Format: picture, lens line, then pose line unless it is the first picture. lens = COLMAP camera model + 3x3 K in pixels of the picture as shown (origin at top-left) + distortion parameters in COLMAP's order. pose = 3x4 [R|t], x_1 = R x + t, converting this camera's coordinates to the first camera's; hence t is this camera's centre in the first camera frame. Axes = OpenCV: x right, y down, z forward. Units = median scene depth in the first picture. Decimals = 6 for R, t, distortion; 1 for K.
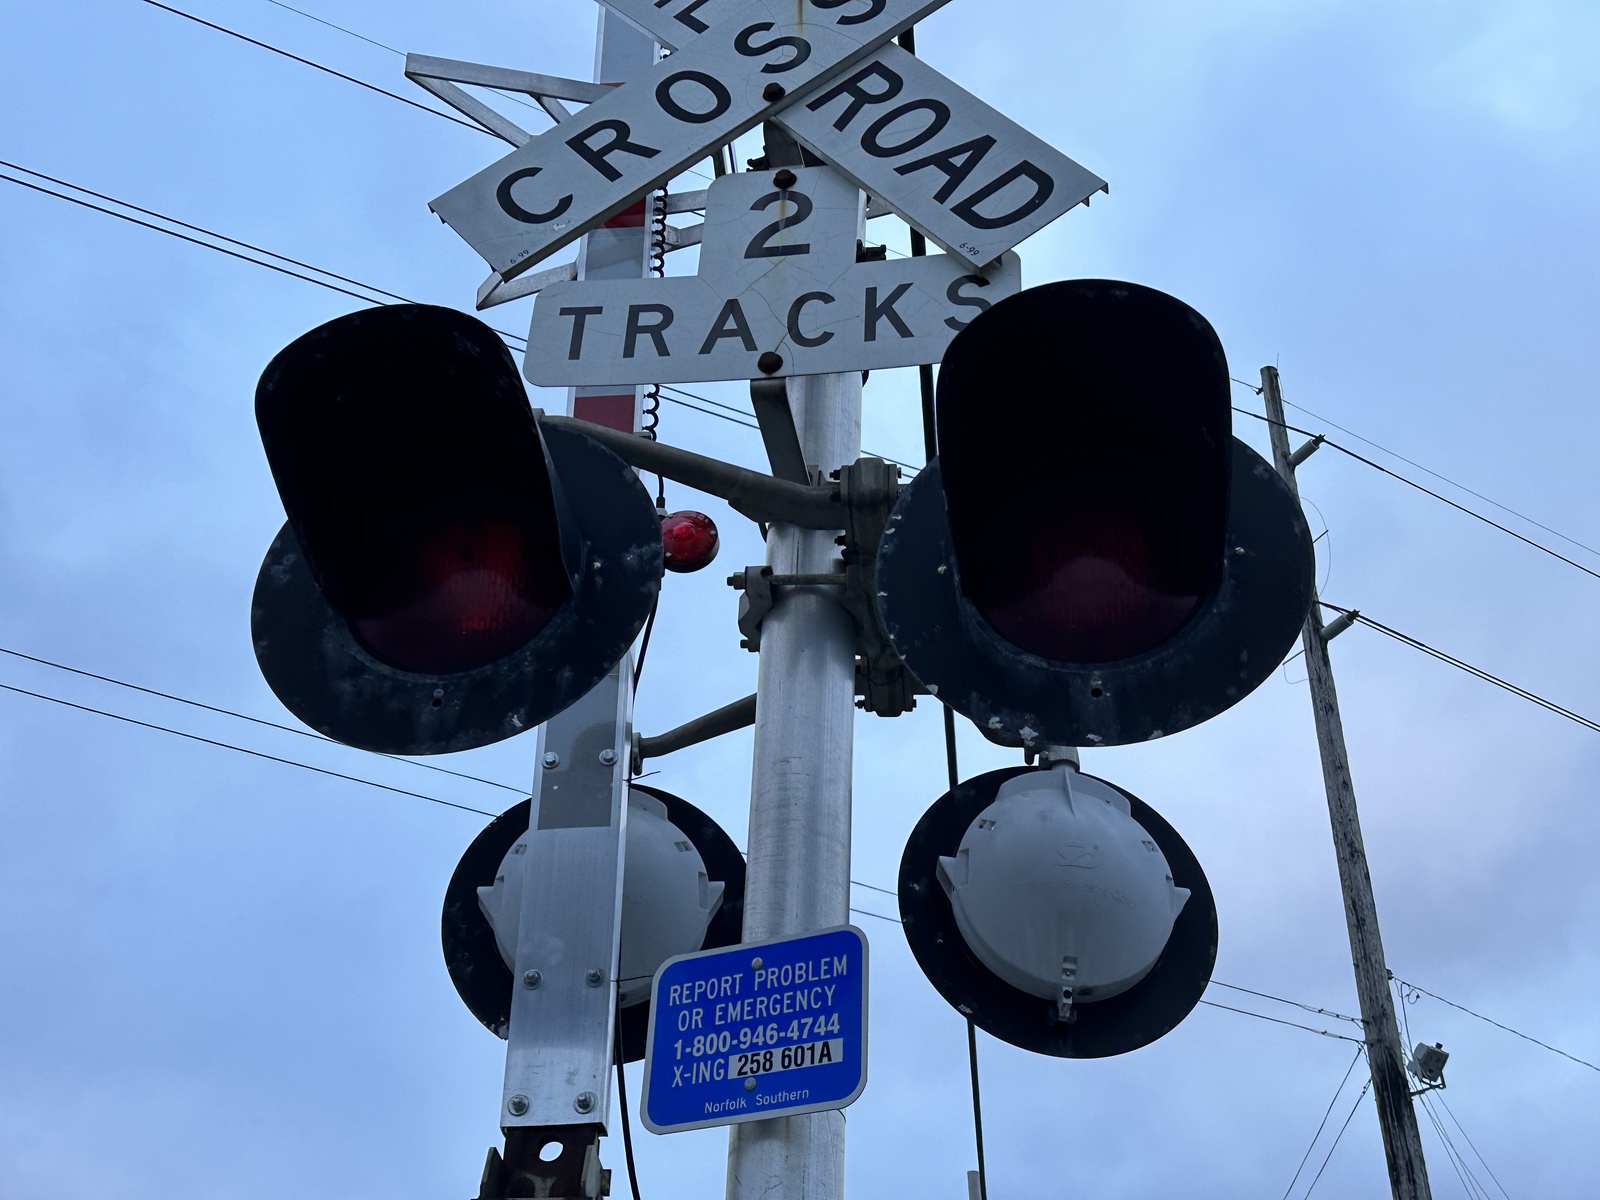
lens RADIAL K [[1692.0, 0, 813.3], [0, 1692.0, 597.0], [0, 0, 1]] dist [0.159897, 0.000000]
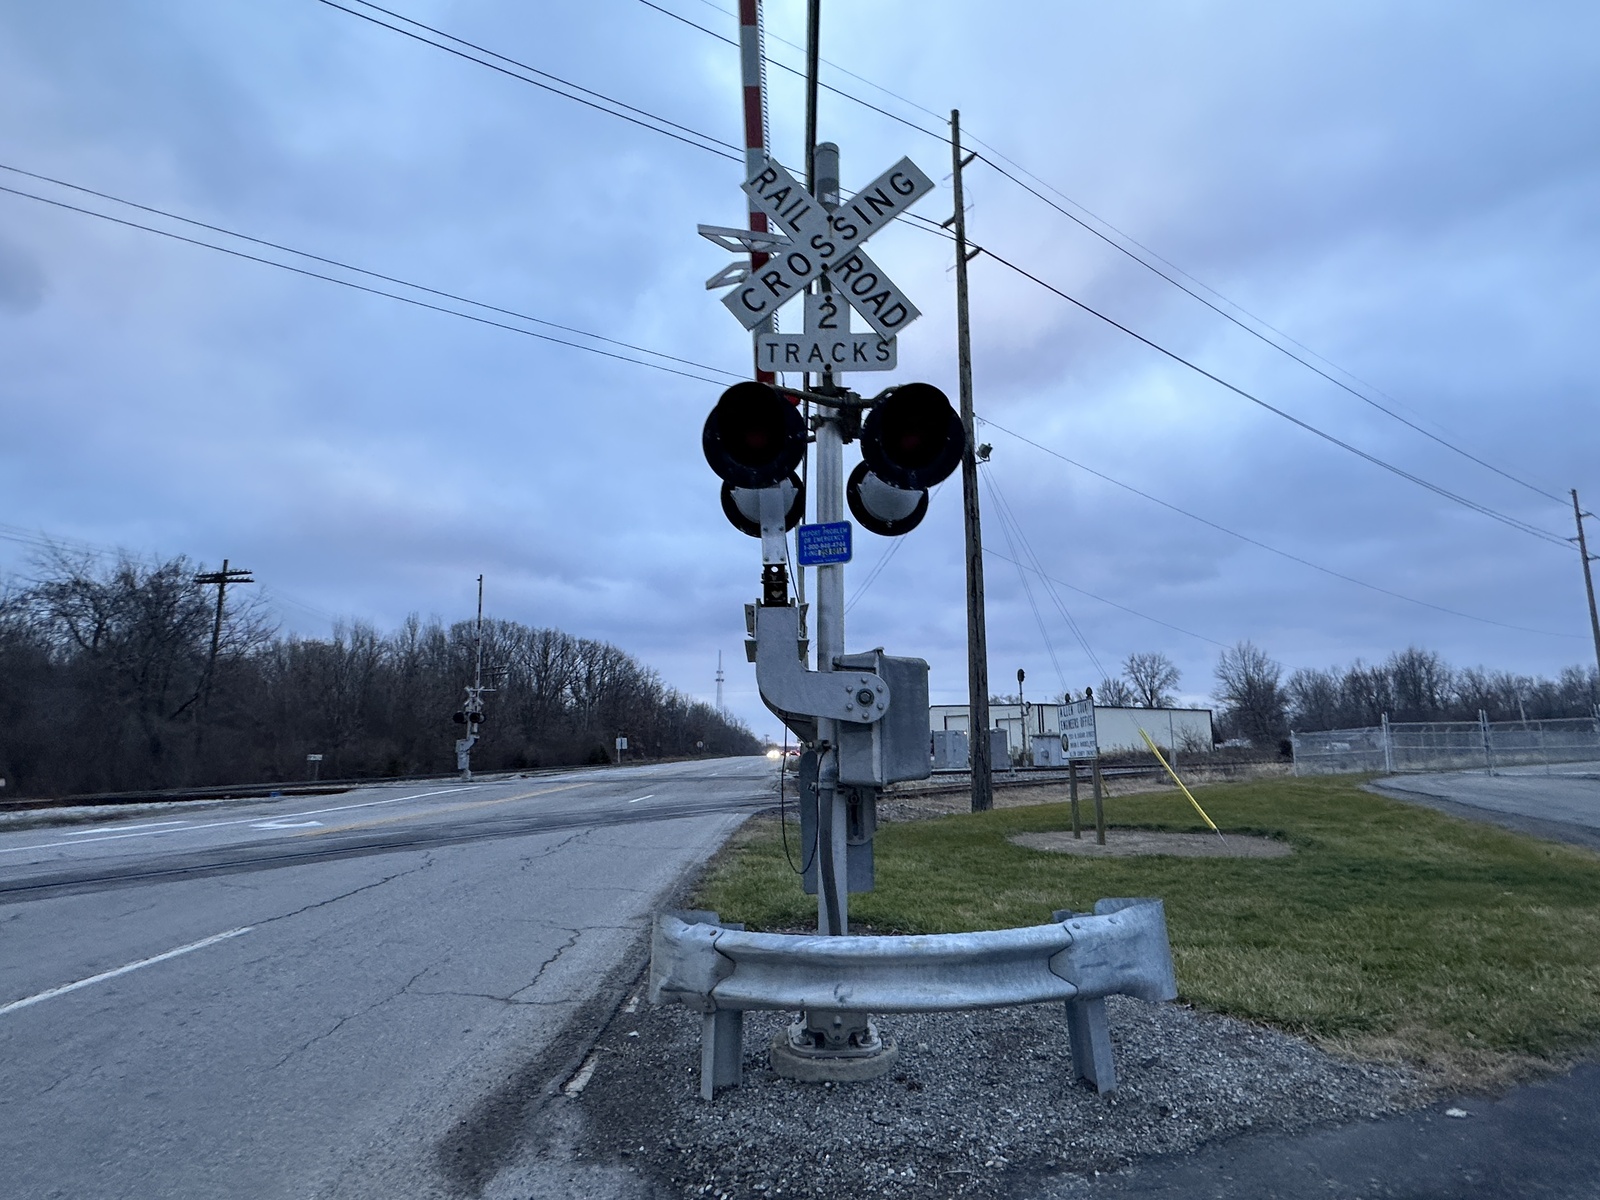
lens RADIAL K [[840.1, 0, 801.2], [0, 840.1, 600.4], [0, 0, 1]] dist [-0.006779, 0.002161]
pose [[0.993224, -0.015584, 0.115167, -0.273187], [-0.035939, 0.901207, 0.431897, -0.425126], [-0.110520, -0.433109, 0.894540, -0.748816]]
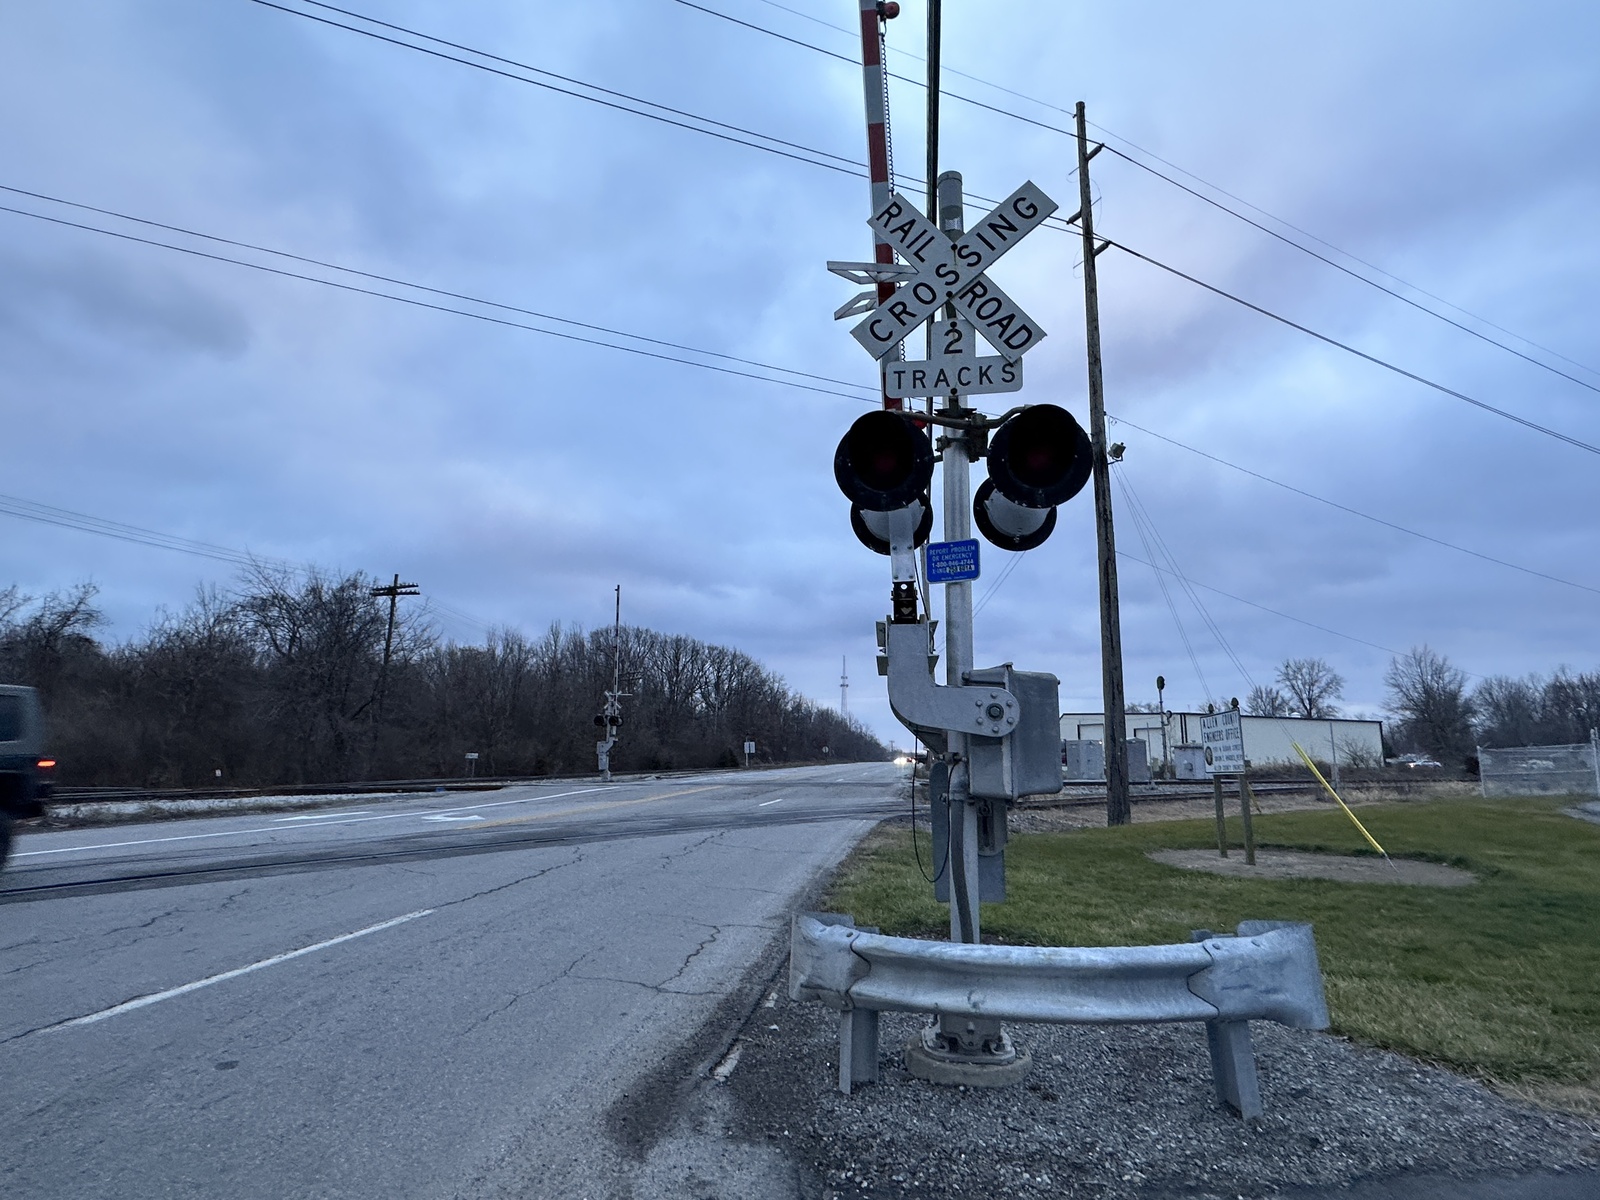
lens RADIAL K [[840.1, 0, 793.3], [0, 840.1, 595.1], [0, 0, 1]] dist [-0.006779, 0.002161]
pose [[0.998888, -0.024676, -0.040175, -0.291741], [0.039299, 0.906526, 0.420318, -0.481837], [0.026048, -0.421429, 0.906487, -0.810181]]
